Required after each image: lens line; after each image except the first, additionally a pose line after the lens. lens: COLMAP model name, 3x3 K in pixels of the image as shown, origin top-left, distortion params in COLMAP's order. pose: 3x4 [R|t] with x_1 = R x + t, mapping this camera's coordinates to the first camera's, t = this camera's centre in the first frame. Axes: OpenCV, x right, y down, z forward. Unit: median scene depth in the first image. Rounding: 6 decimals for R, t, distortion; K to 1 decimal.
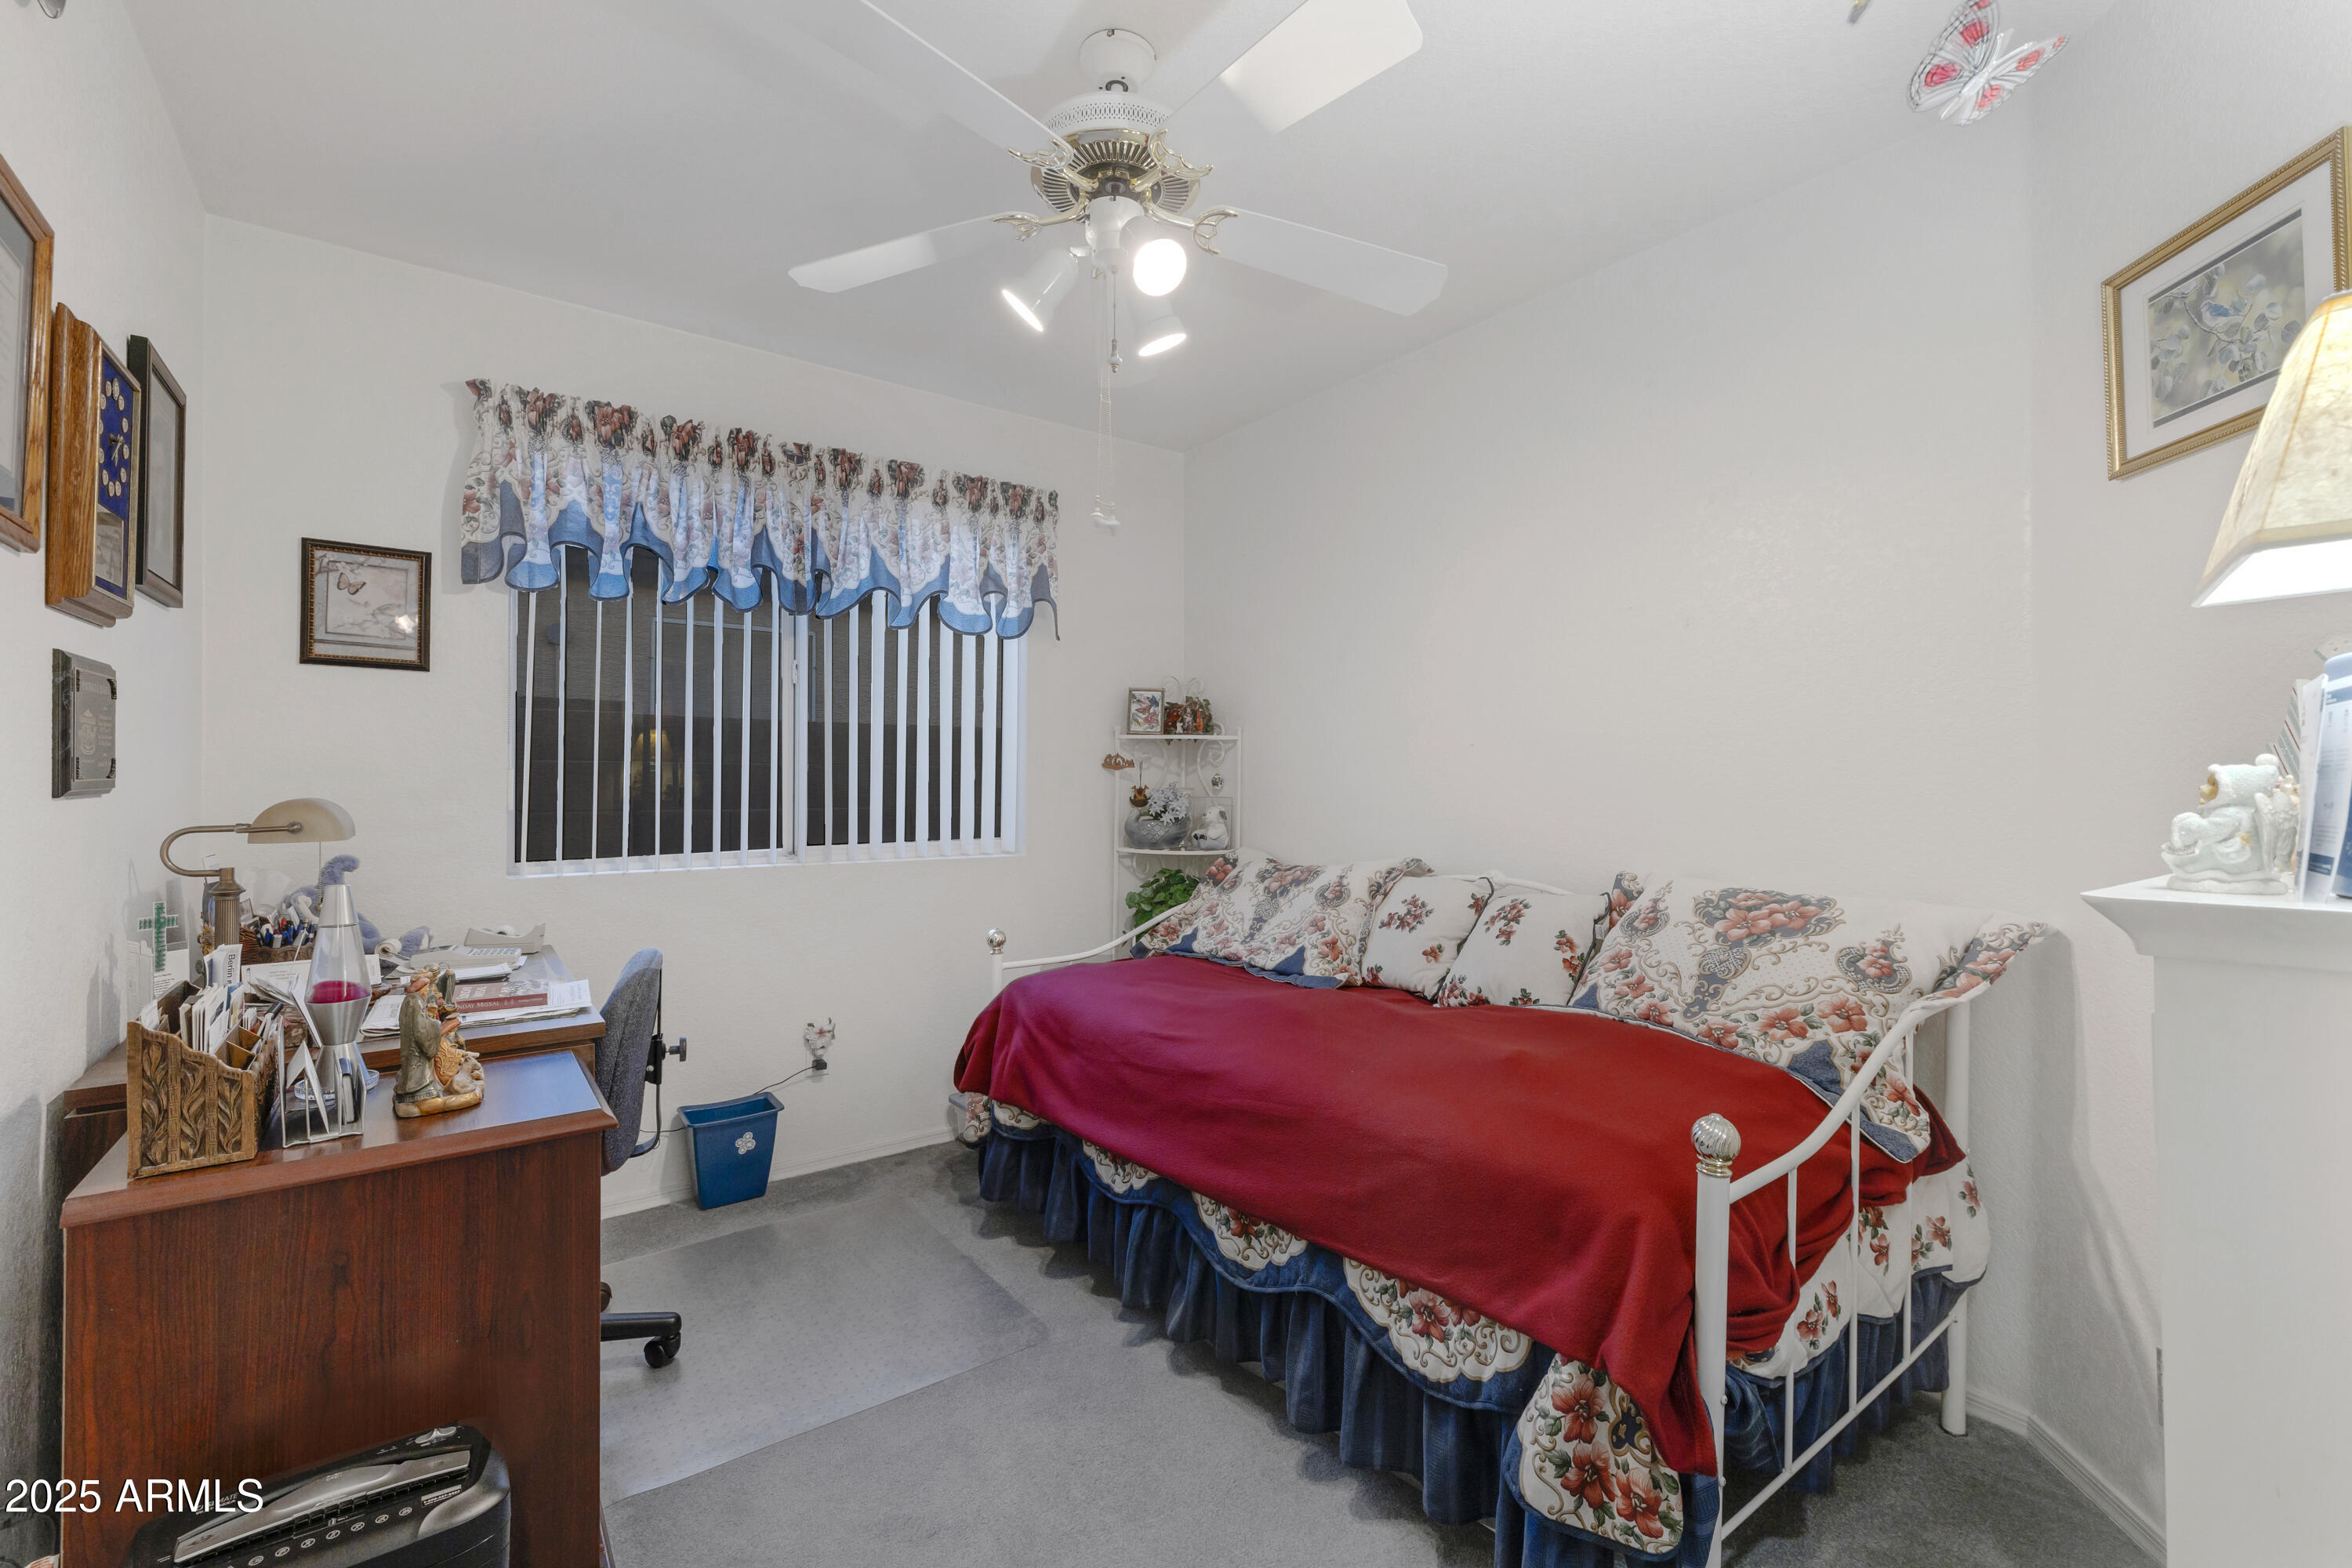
lens RADIAL K [[1024.8, 0, 1177.8], [0, 1024.8, 778.3], [0, 0, 1]] dist [-0.001809, -0.000206]
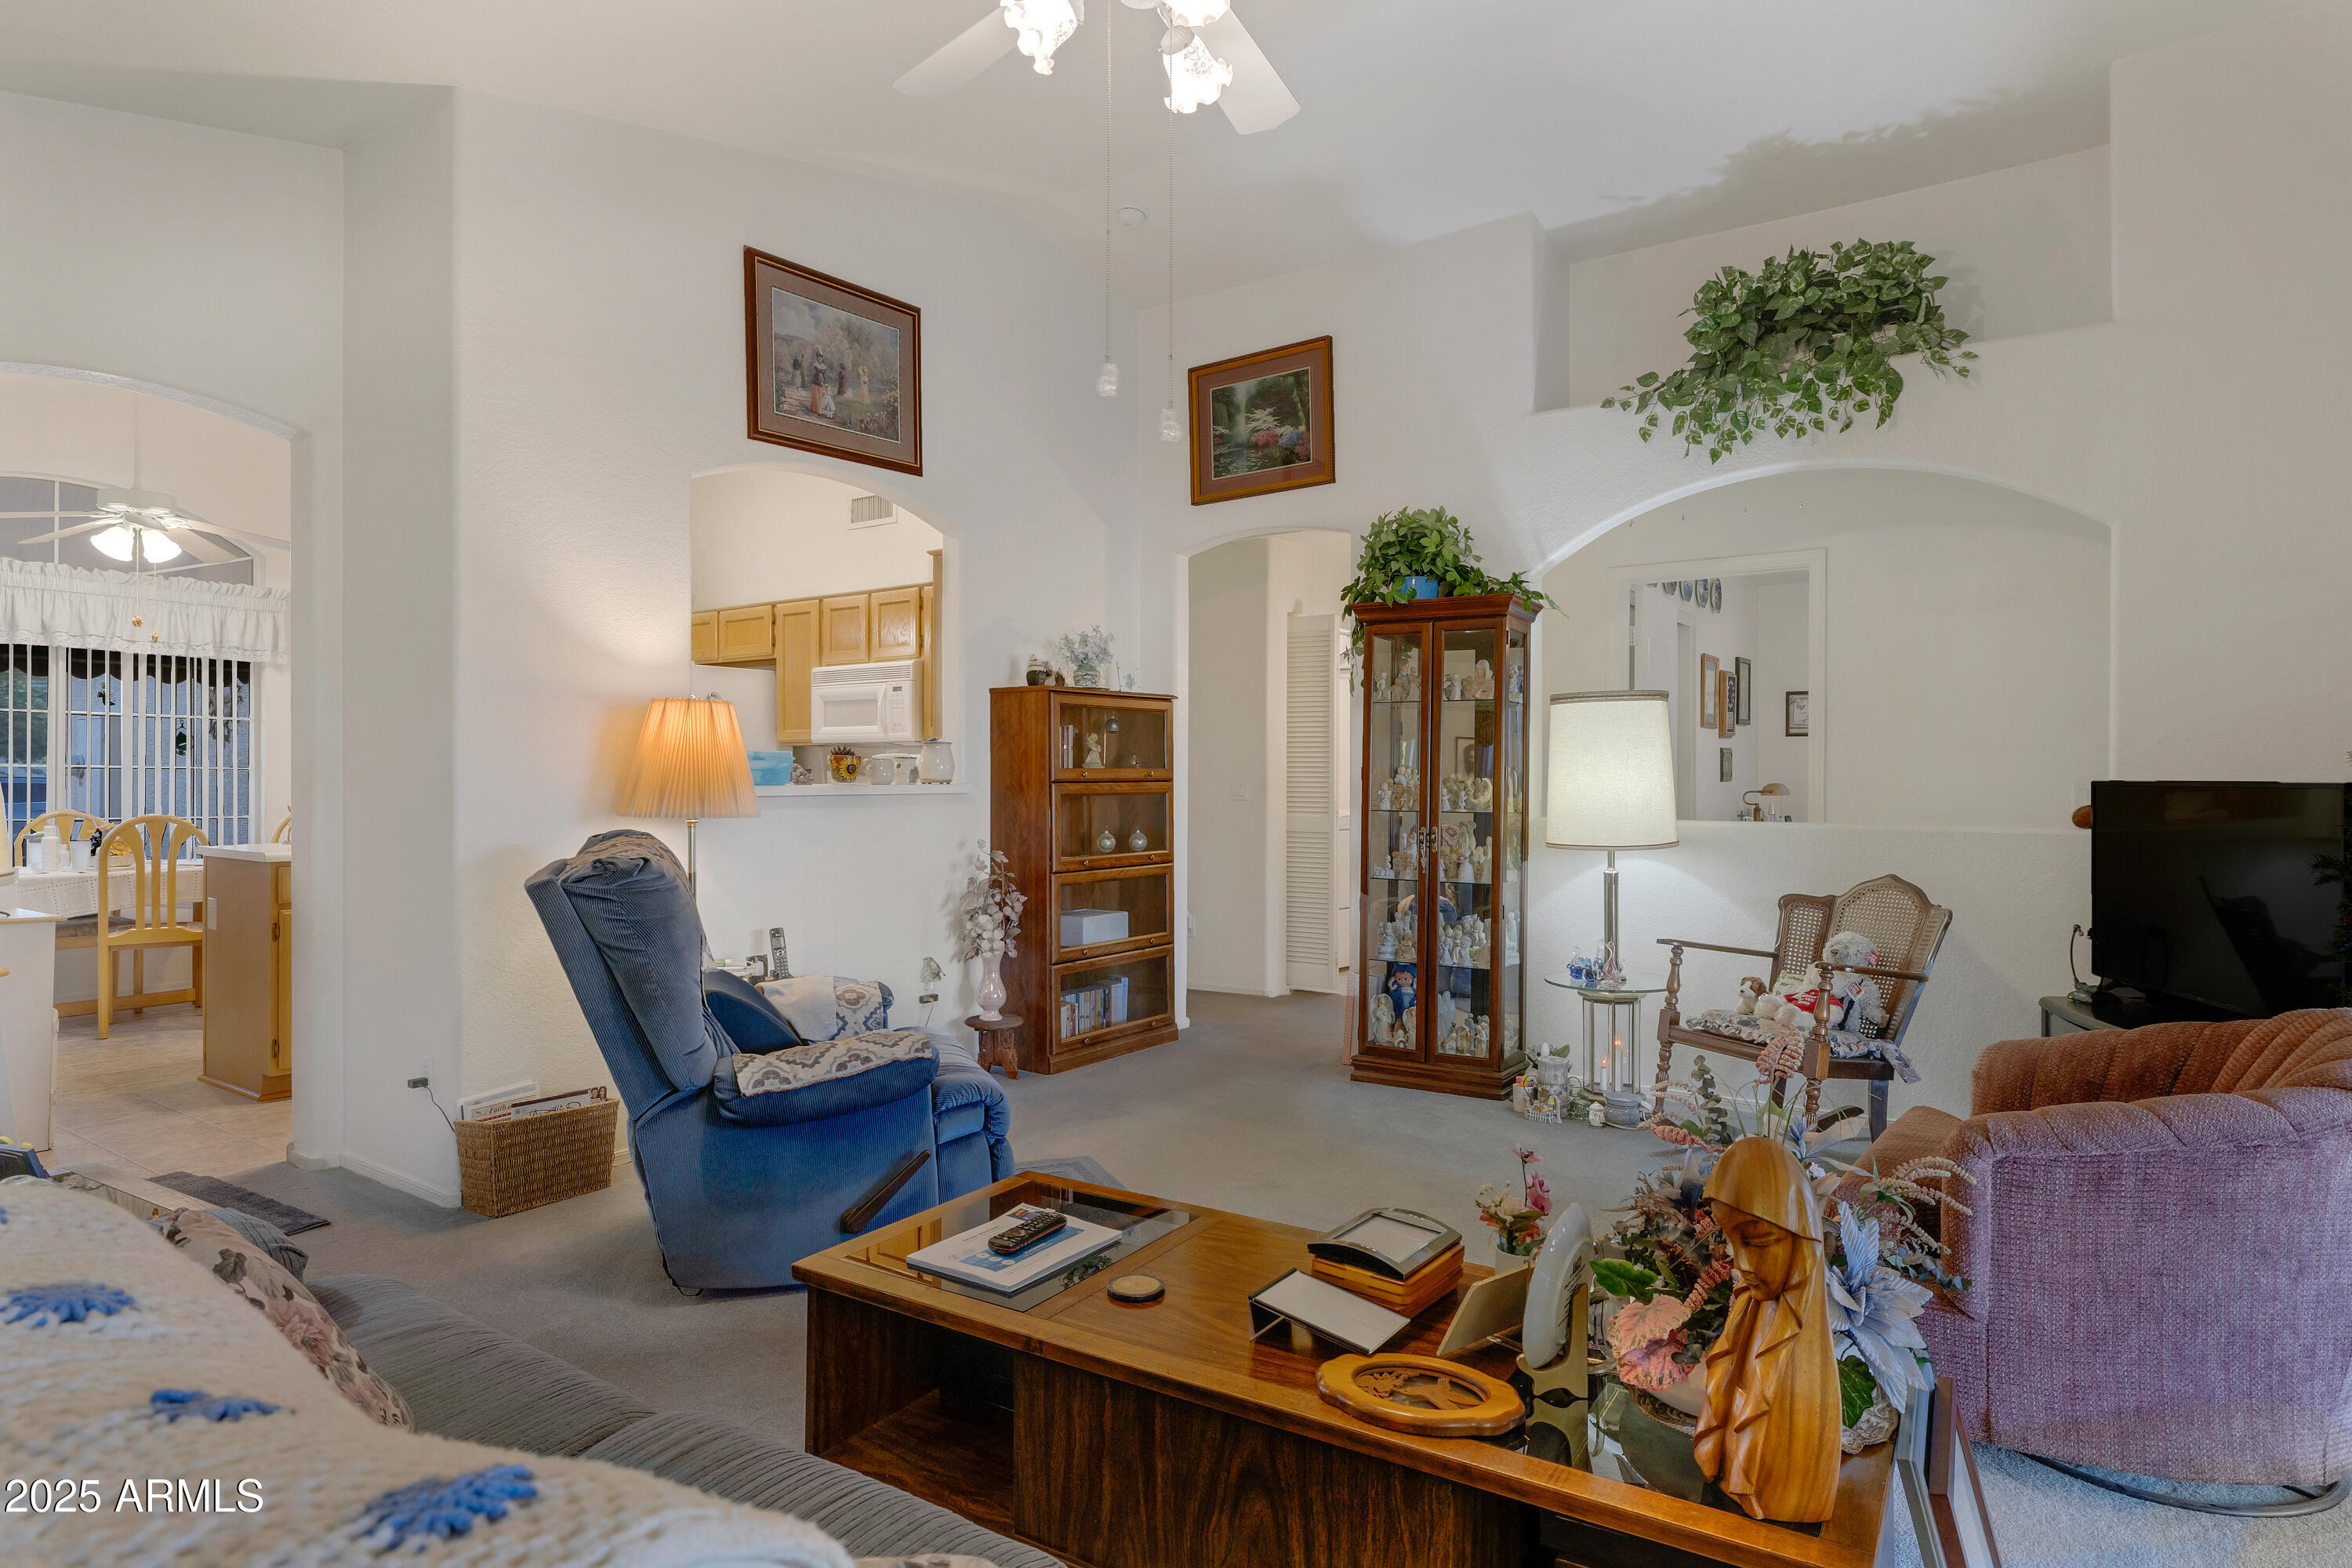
lens RADIAL K [[1298.4, 0, 1184.0], [0, 1298.4, 778.2], [0, 0, 1]] dist [-0.017834, -0.001098]
pose [[0.322706, 0.001229, -0.946499, 2.695671], [0.008104, 0.999959, 0.004061, -0.032415], [0.946465, -0.008981, 0.322683, -2.345426]]
